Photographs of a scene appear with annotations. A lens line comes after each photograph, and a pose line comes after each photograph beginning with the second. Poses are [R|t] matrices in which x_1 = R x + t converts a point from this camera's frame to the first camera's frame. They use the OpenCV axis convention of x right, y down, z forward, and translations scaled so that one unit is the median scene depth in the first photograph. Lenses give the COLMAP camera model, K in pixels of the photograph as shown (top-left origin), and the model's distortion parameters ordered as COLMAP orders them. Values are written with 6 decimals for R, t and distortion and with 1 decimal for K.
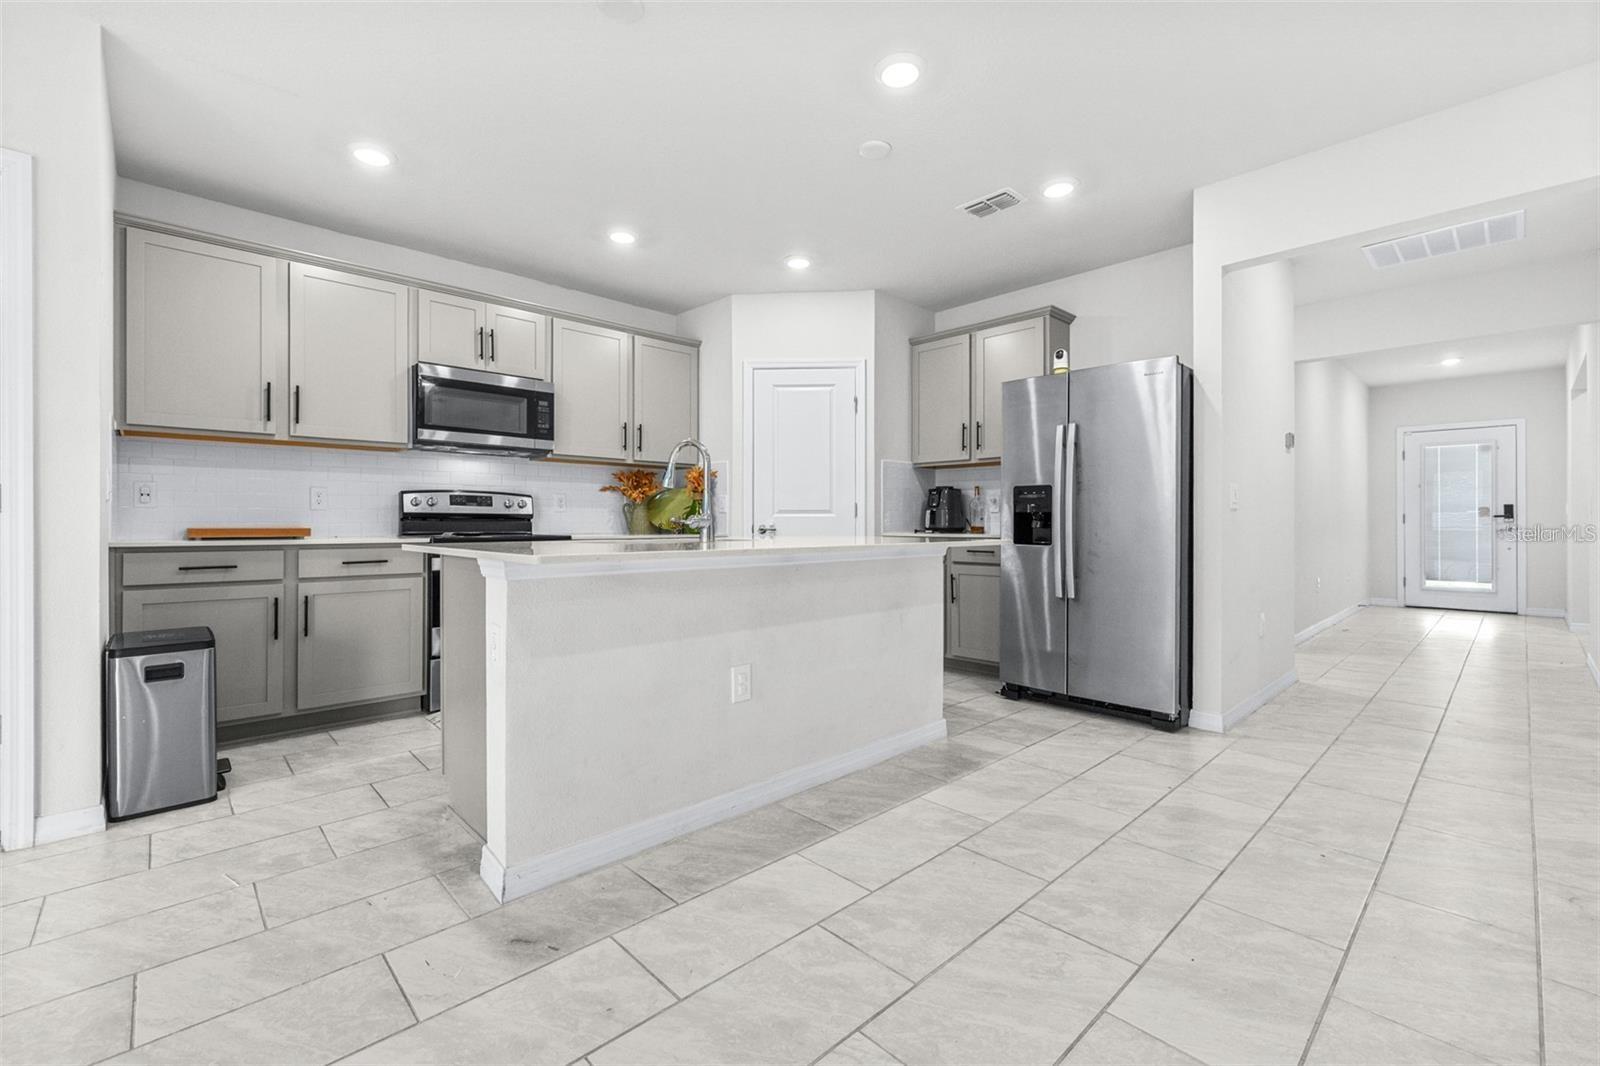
lens RADIAL K [[683.5, 0, 799.9], [0, 683.5, 522.9], [0, 0, 1]] dist [0.004182, 0.000680]
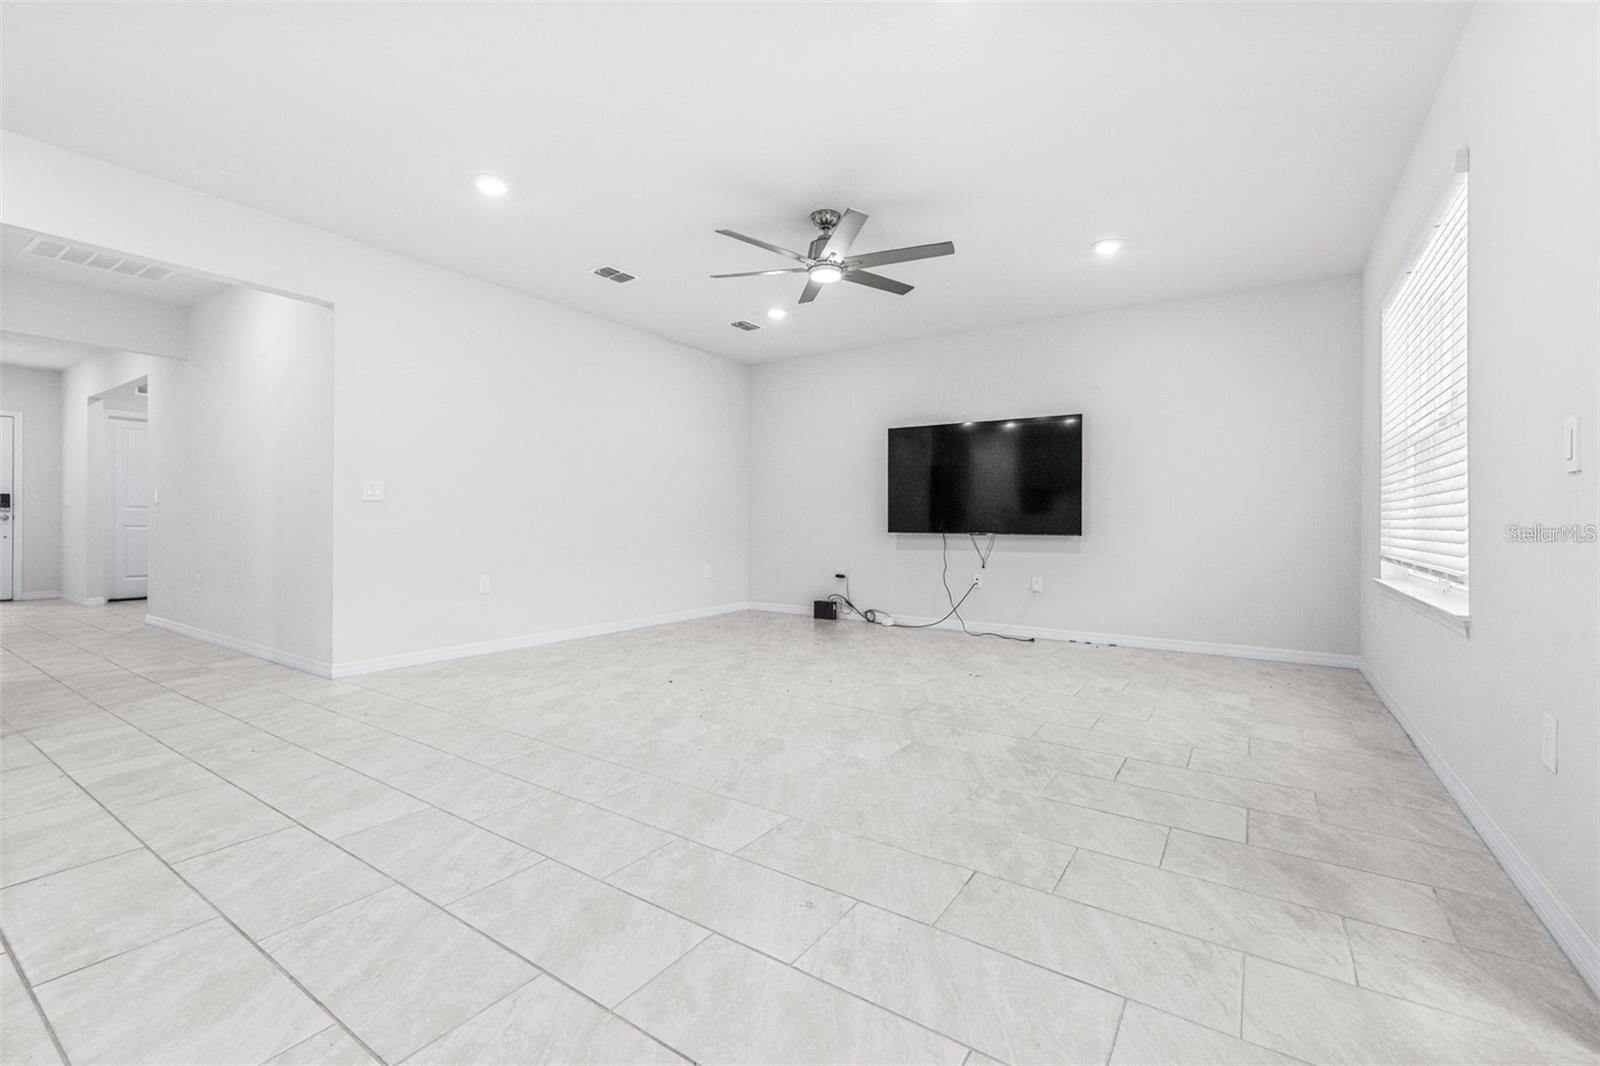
lens RADIAL K [[683.5, 0, 801.3], [0, 683.5, 521.6], [0, 0, 1]] dist [0.004182, 0.000680]
pose [[-0.219217, -0.001784, 0.975675, -0.409543], [-0.005021, 0.999987, 0.000701, 0.014000], [-0.975663, -0.004745, -0.219223, 0.126163]]
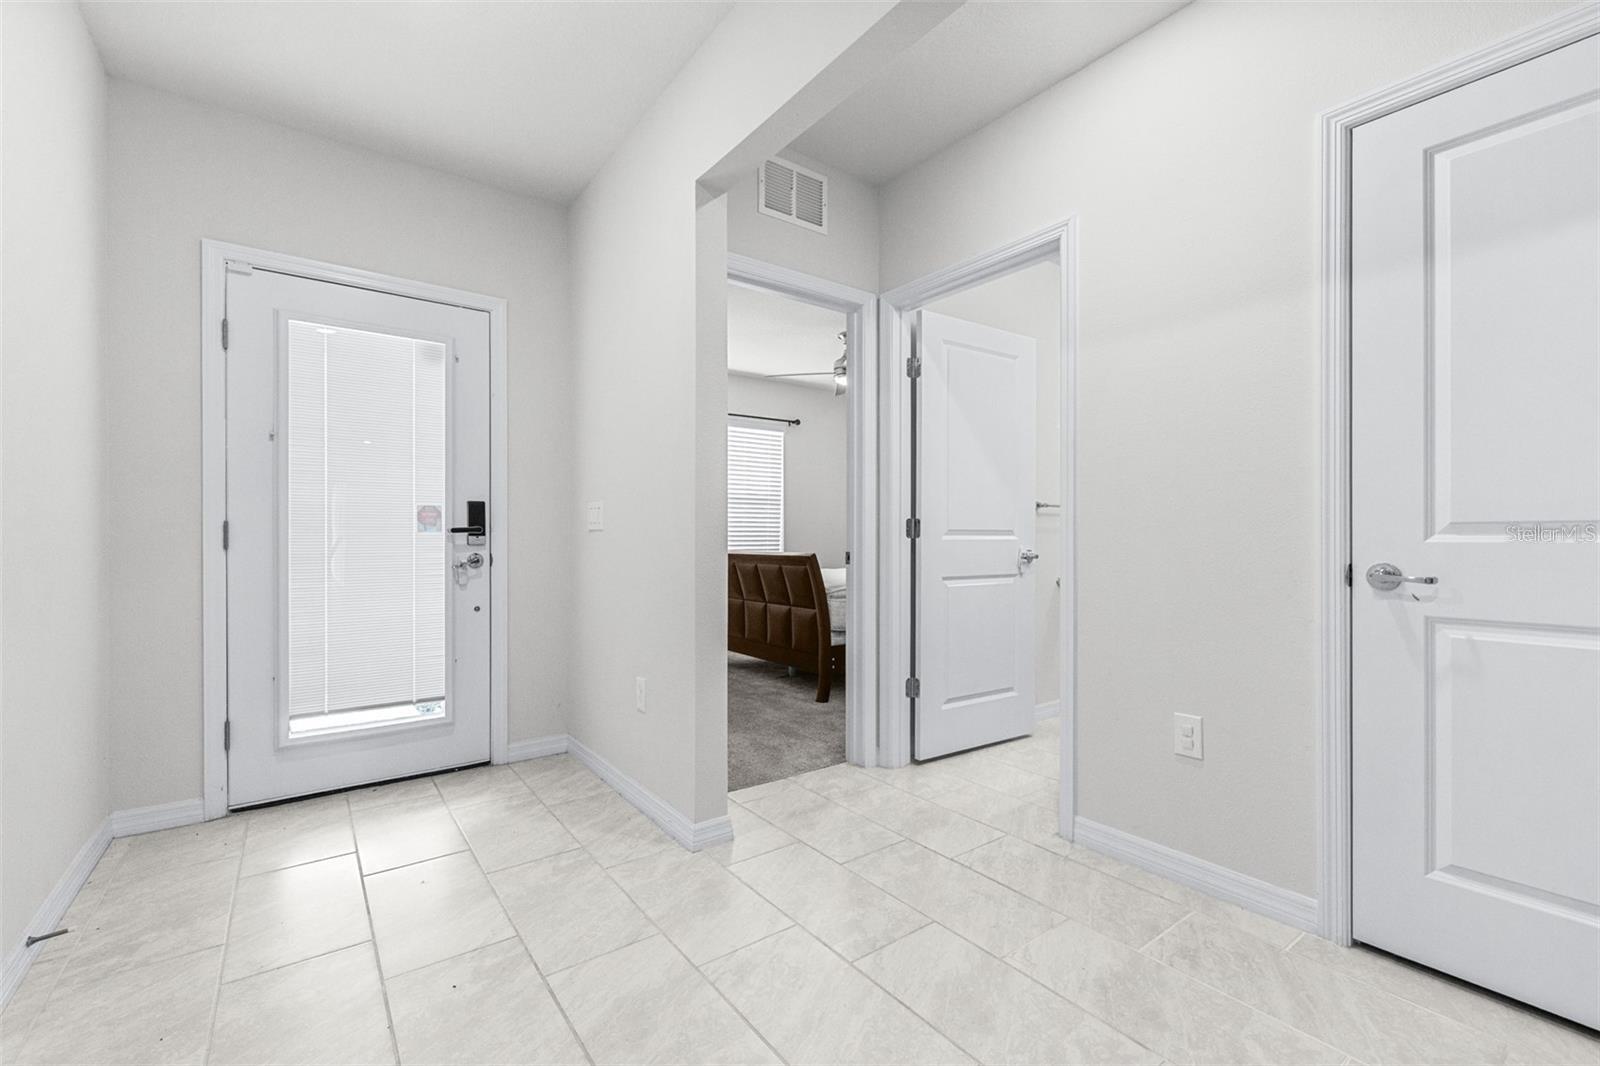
lens RADIAL K [[683.5, 0, 801.9], [0, 683.5, 535.8], [0, 0, 1]] dist [0.004182, 0.000680]
pose [[0.112490, 0.004762, 0.993641, 1.174937], [0.003441, 0.999981, -0.005182, -0.006529], [-0.993647, 0.004002, 0.112471, 1.380227]]
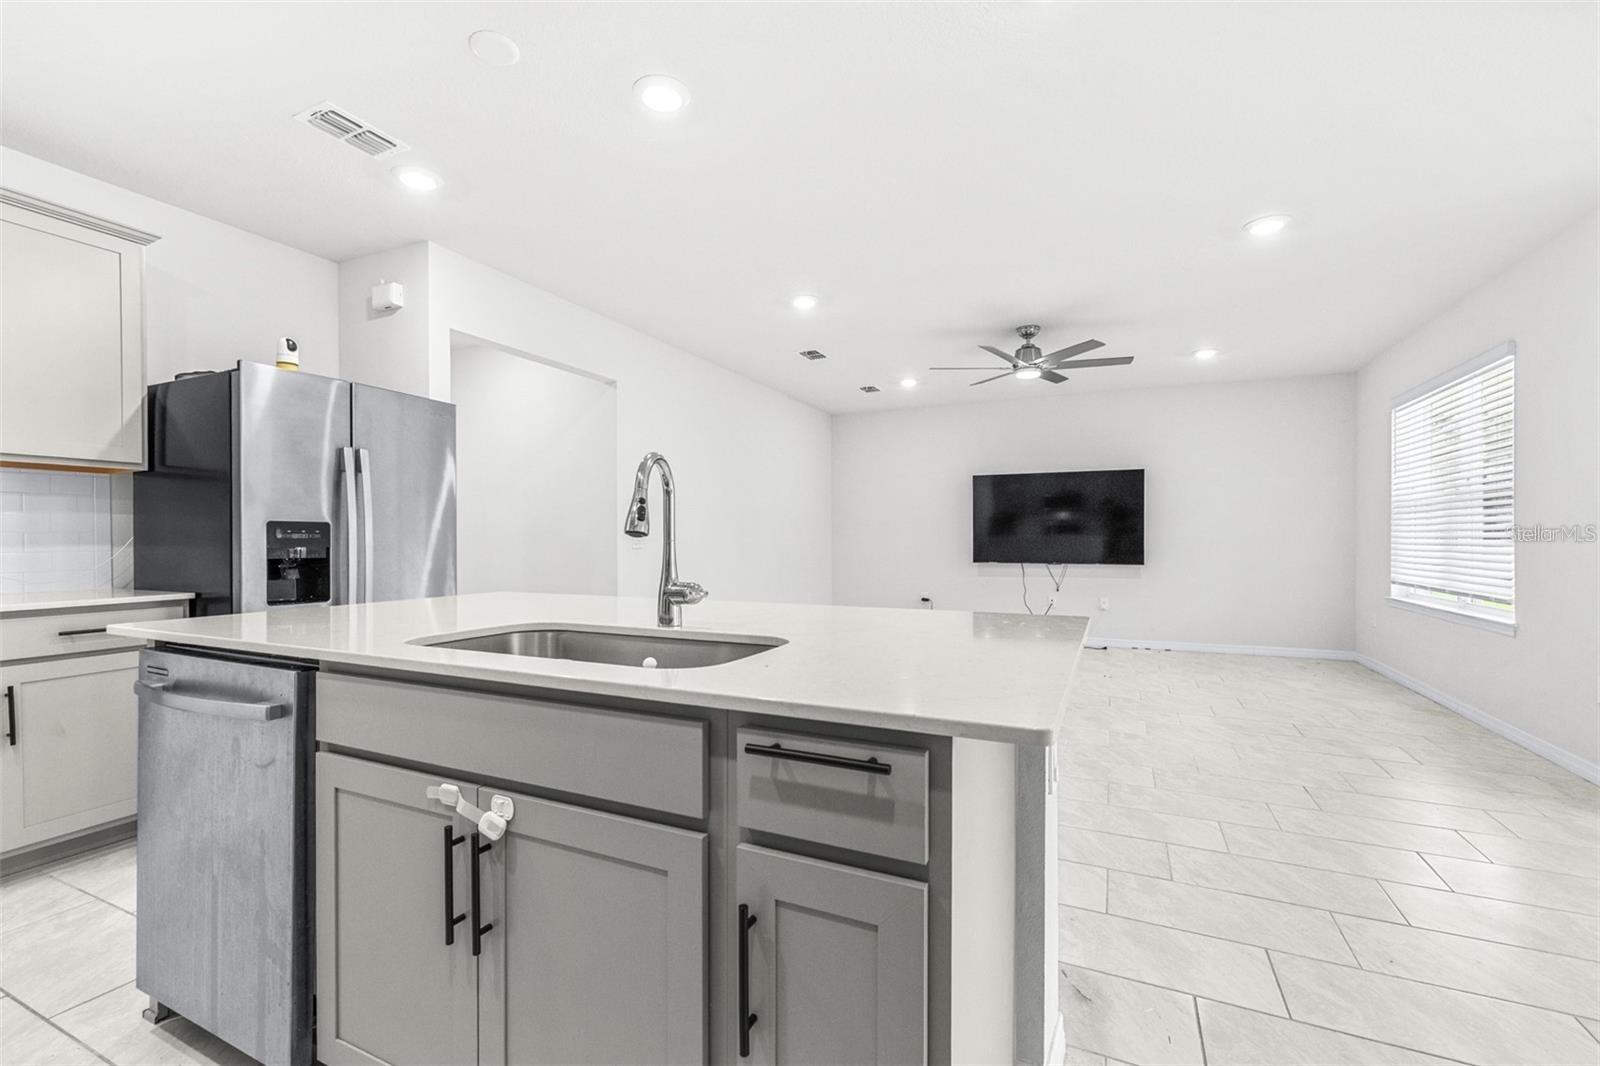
lens RADIAL K [[683.5, 0, 812.5], [0, 683.5, 538.6], [0, 0, 1]] dist [0.004182, 0.000680]
pose [[-0.376529, -0.000840, 0.926404, -0.494209], [0.003545, 0.999991, 0.002348, -0.033694], [-0.926398, 0.004169, -0.376523, 0.719931]]
